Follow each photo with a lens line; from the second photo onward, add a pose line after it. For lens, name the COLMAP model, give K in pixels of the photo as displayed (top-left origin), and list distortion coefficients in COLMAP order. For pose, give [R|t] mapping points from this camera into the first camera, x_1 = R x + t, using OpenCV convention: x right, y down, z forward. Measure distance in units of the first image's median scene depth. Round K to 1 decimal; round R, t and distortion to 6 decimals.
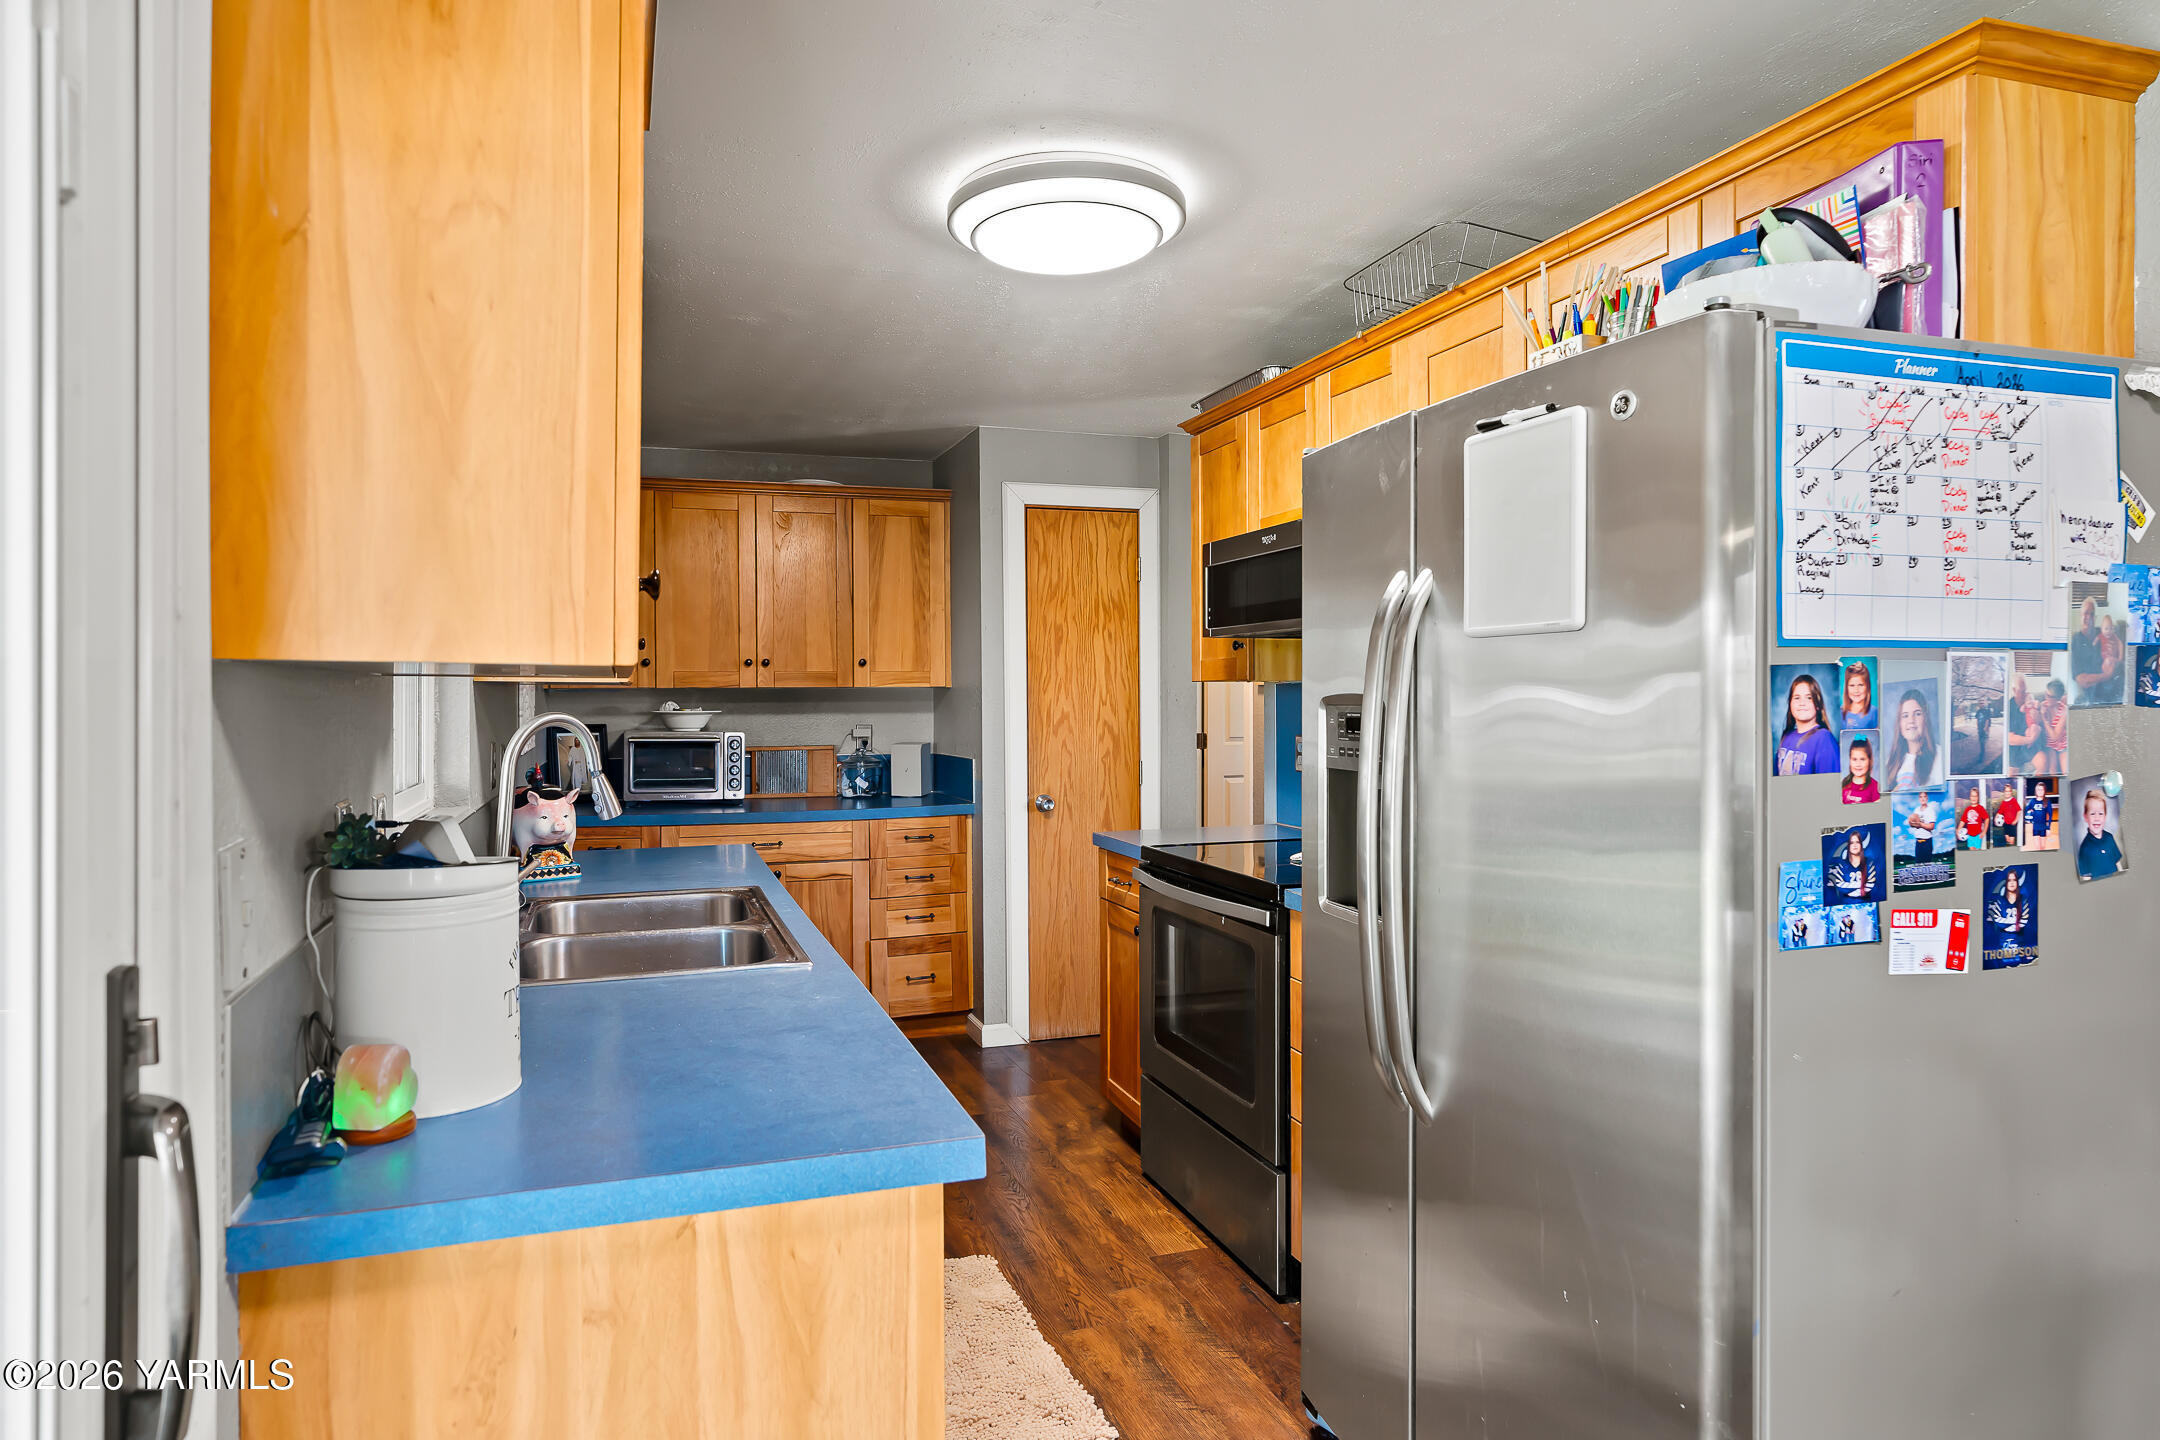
lens RADIAL K [[1289.5, 0, 1075.8], [0, 1289.5, 704.8], [0, 0, 1]] dist [0.000169, -0.000001]
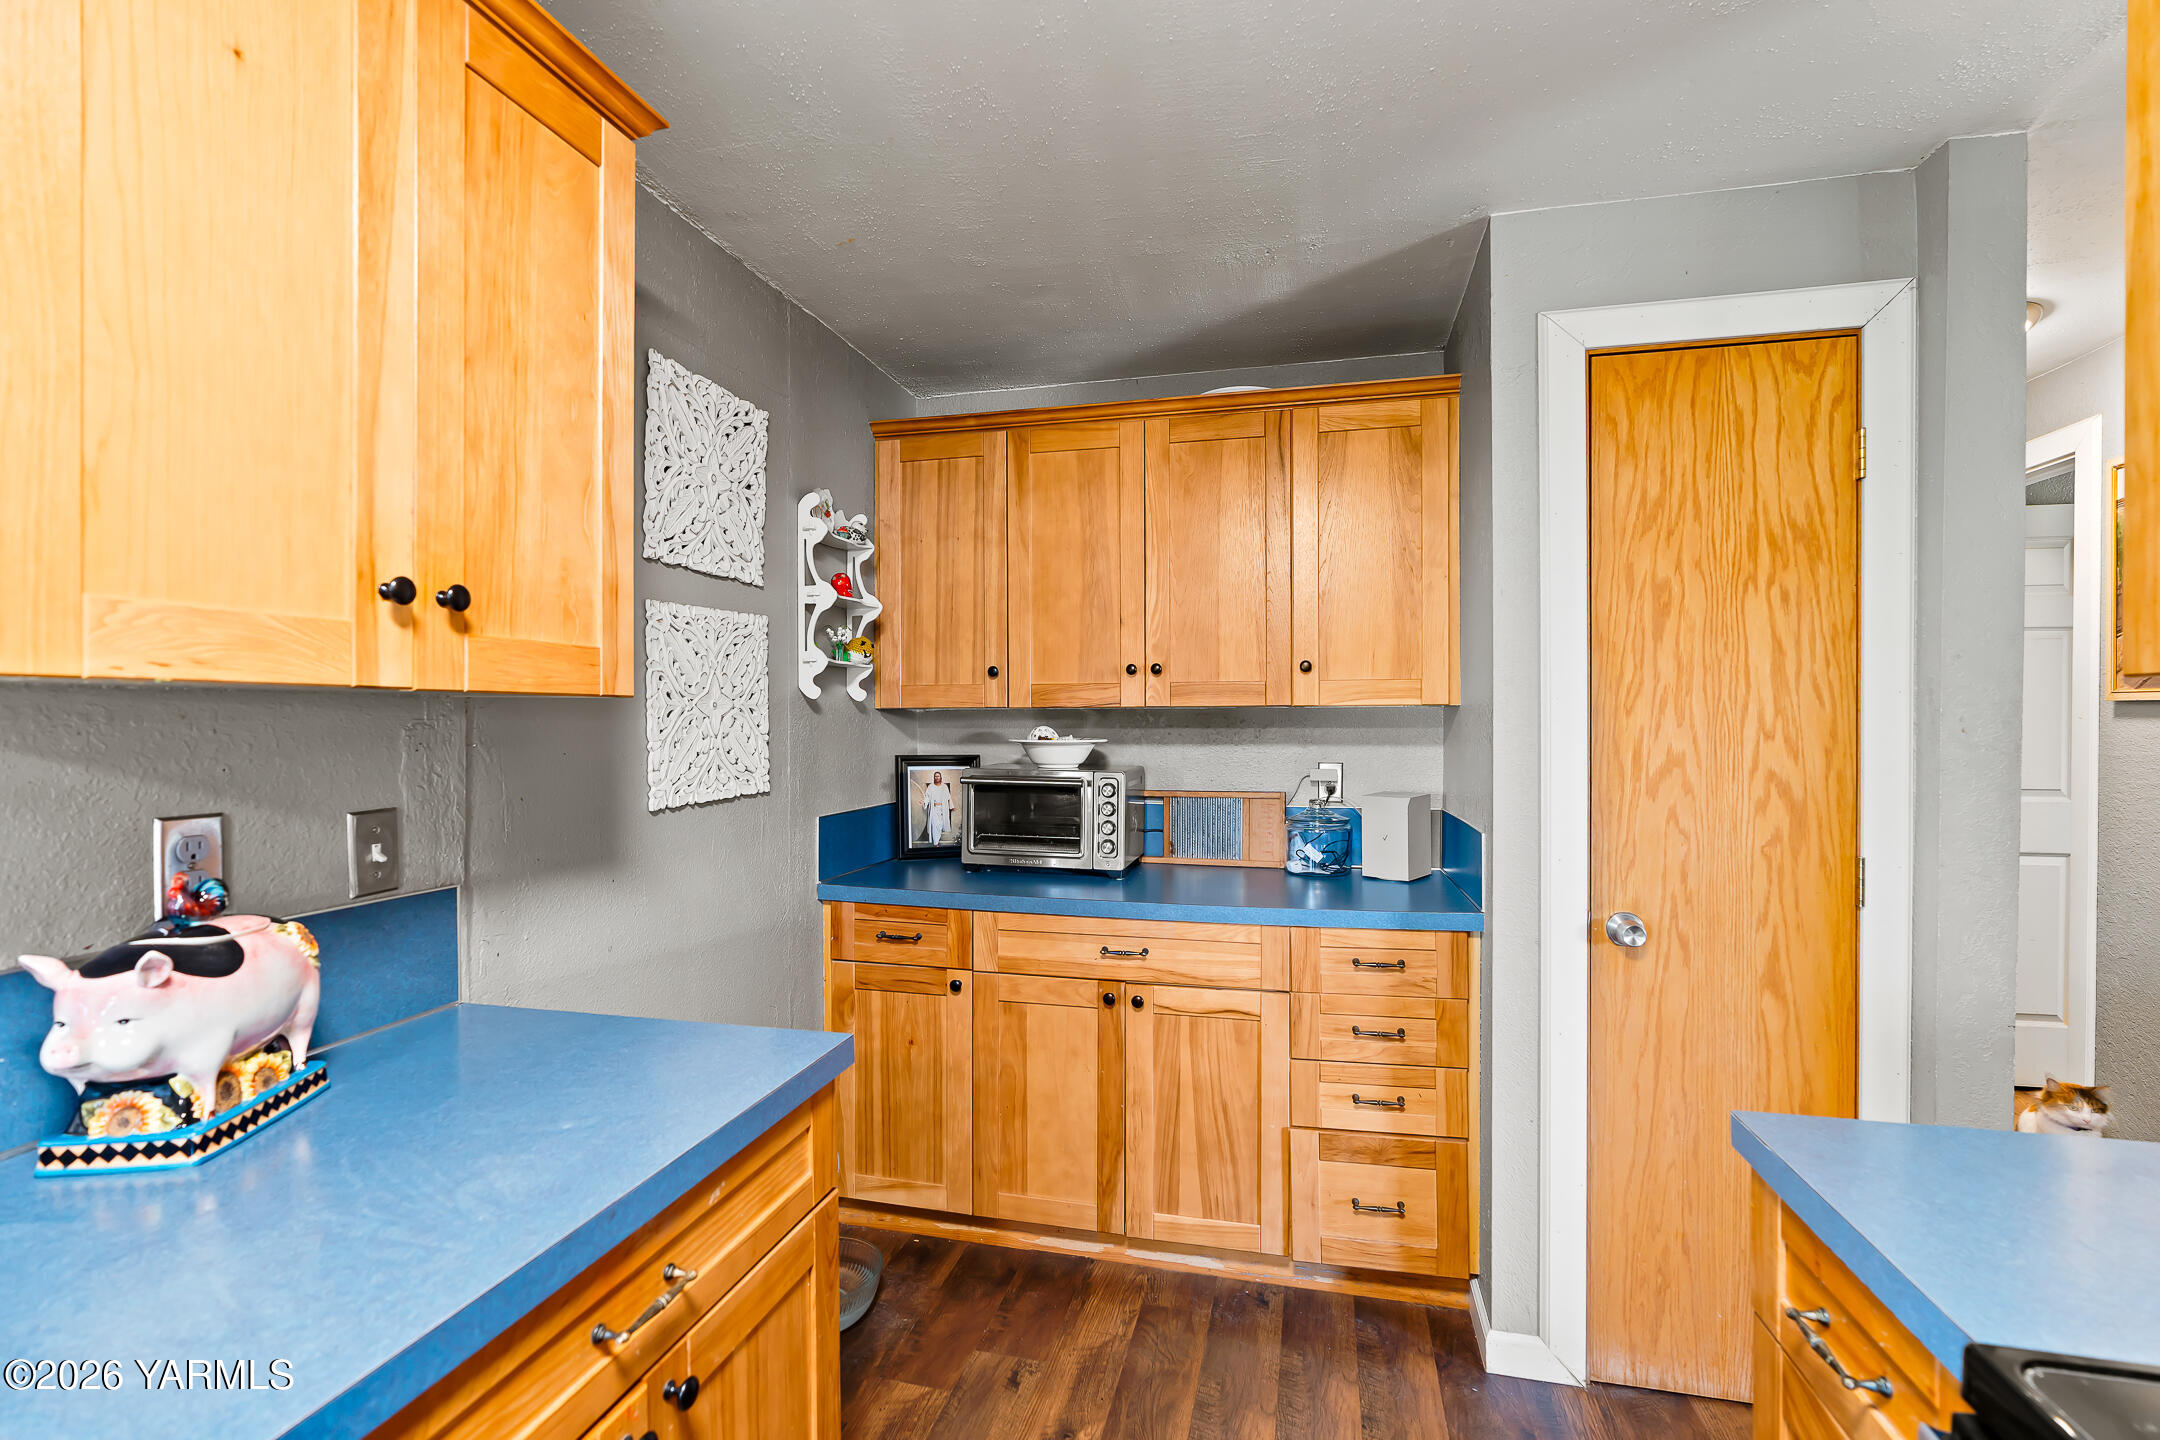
lens RADIAL K [[985.2, 0, 1079.3], [0, 985.2, 727.6], [0, 0, 1]] dist [-0.004615, 0.000337]
pose [[0.835838, 0.008552, -0.548909, 0.008010], [-0.008206, 0.999962, 0.003085, -0.003382], [0.548914, 0.001926, 0.835876, 0.550229]]
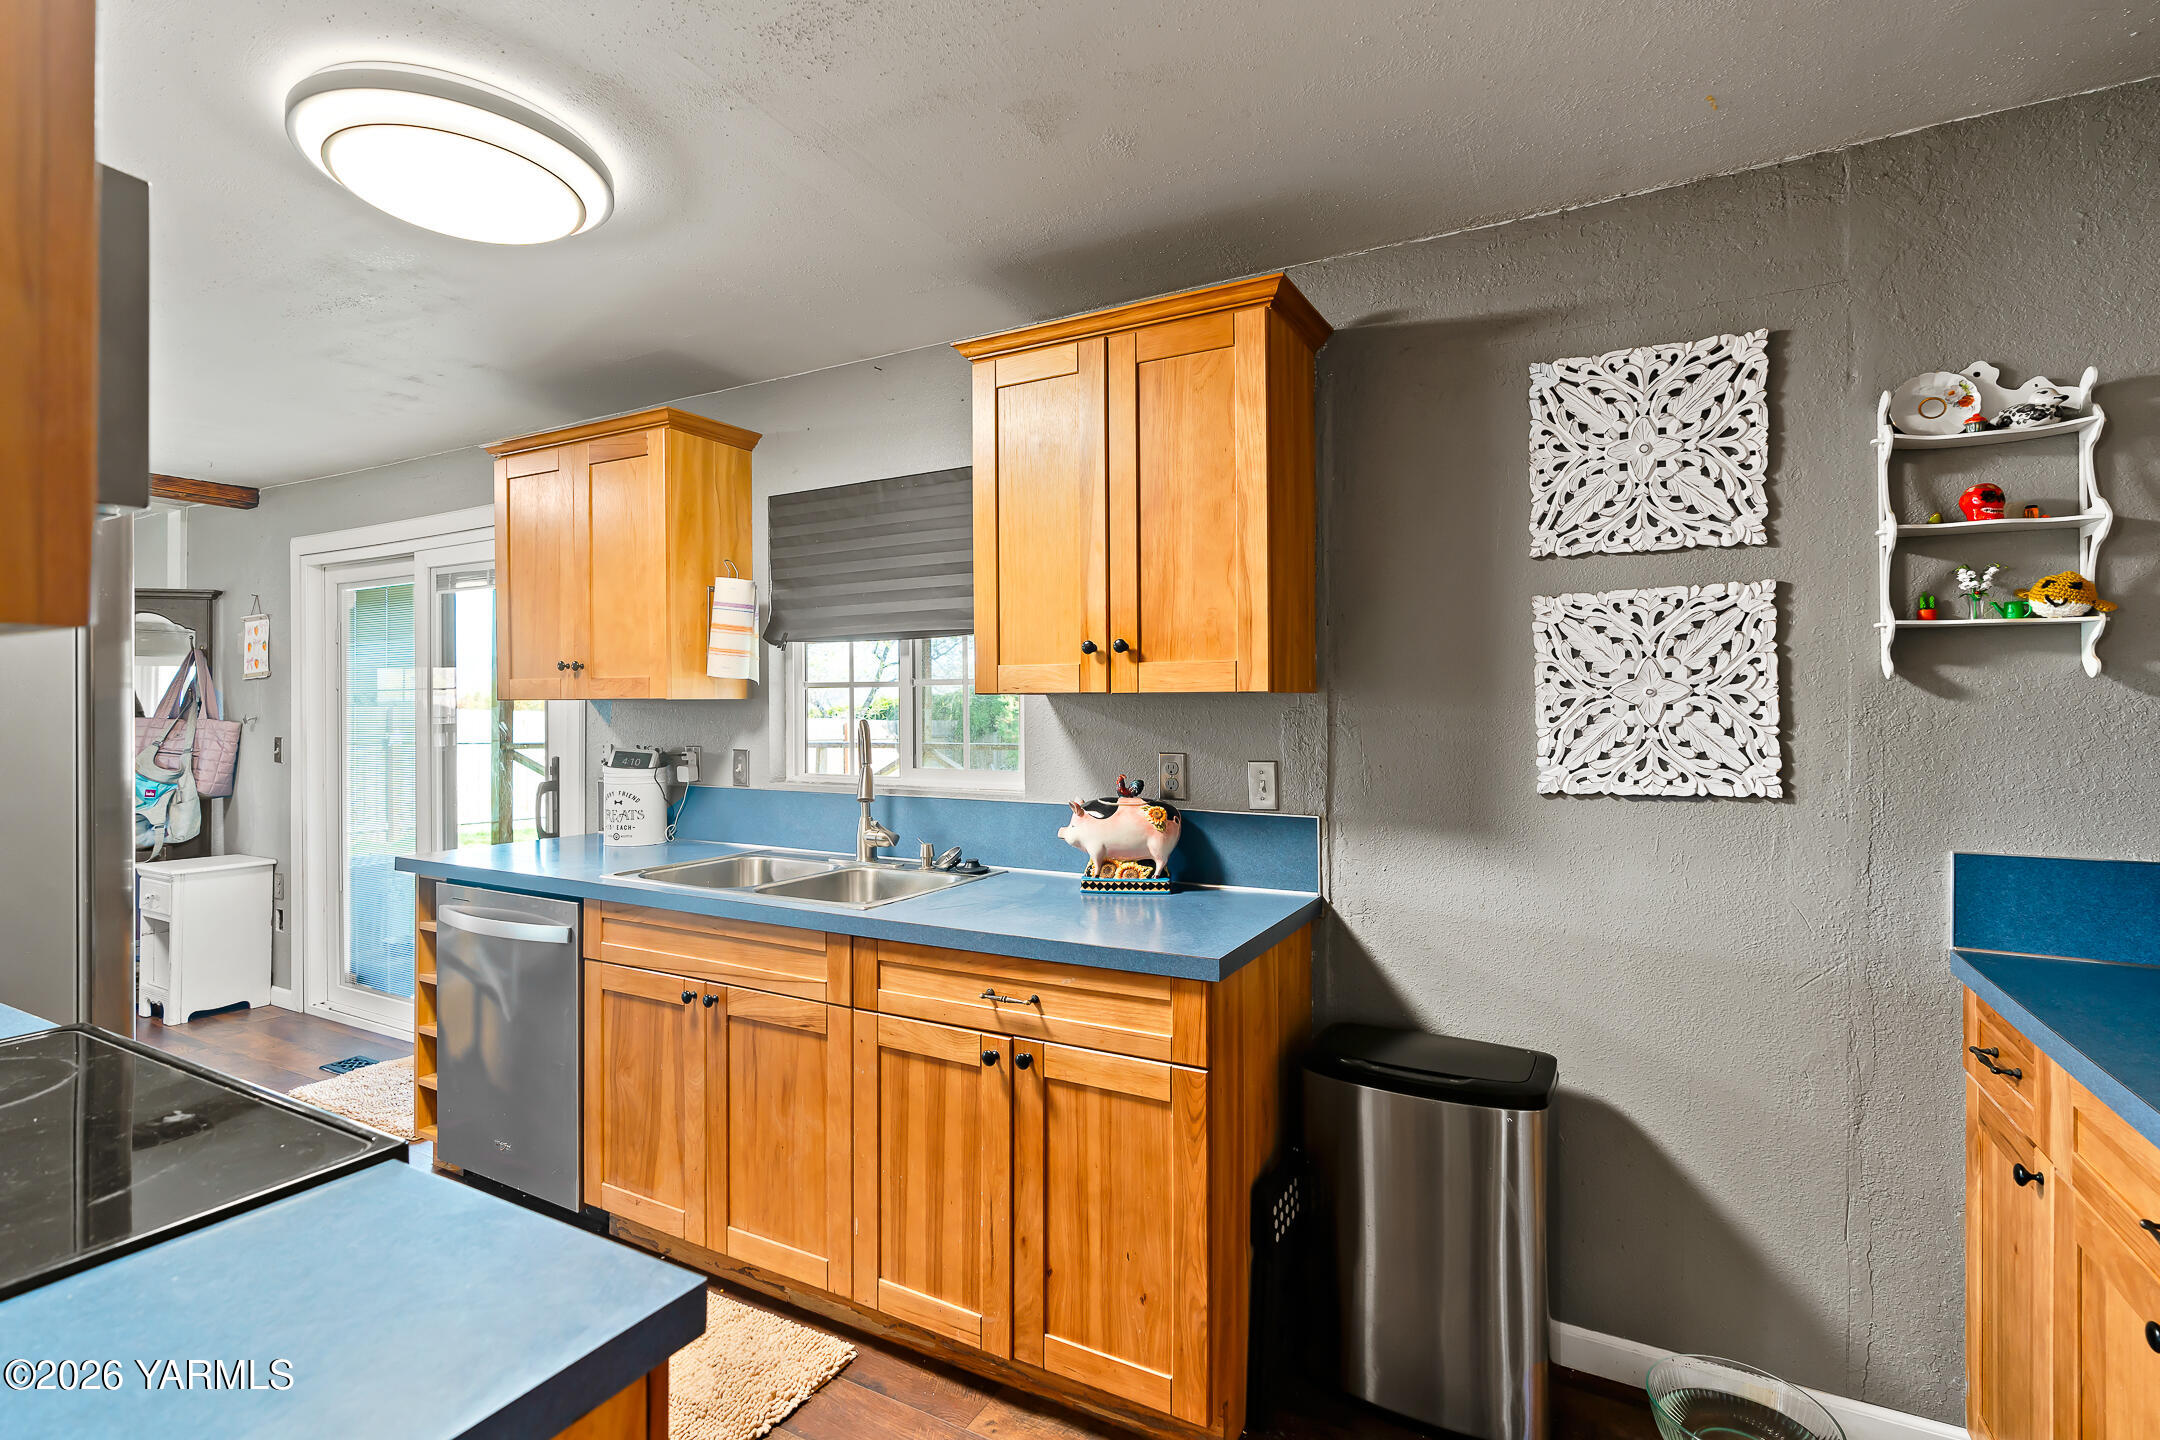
lens RADIAL K [[985.2, 0, 1077.4], [0, 985.2, 707.4], [0, 0, 1]] dist [-0.004615, 0.000337]
pose [[-0.728424, 0.003237, -0.685119, 0.074218], [-0.002965, 0.999965, 0.007877, -0.006684], [0.685120, 0.007769, -0.728389, 0.924364]]
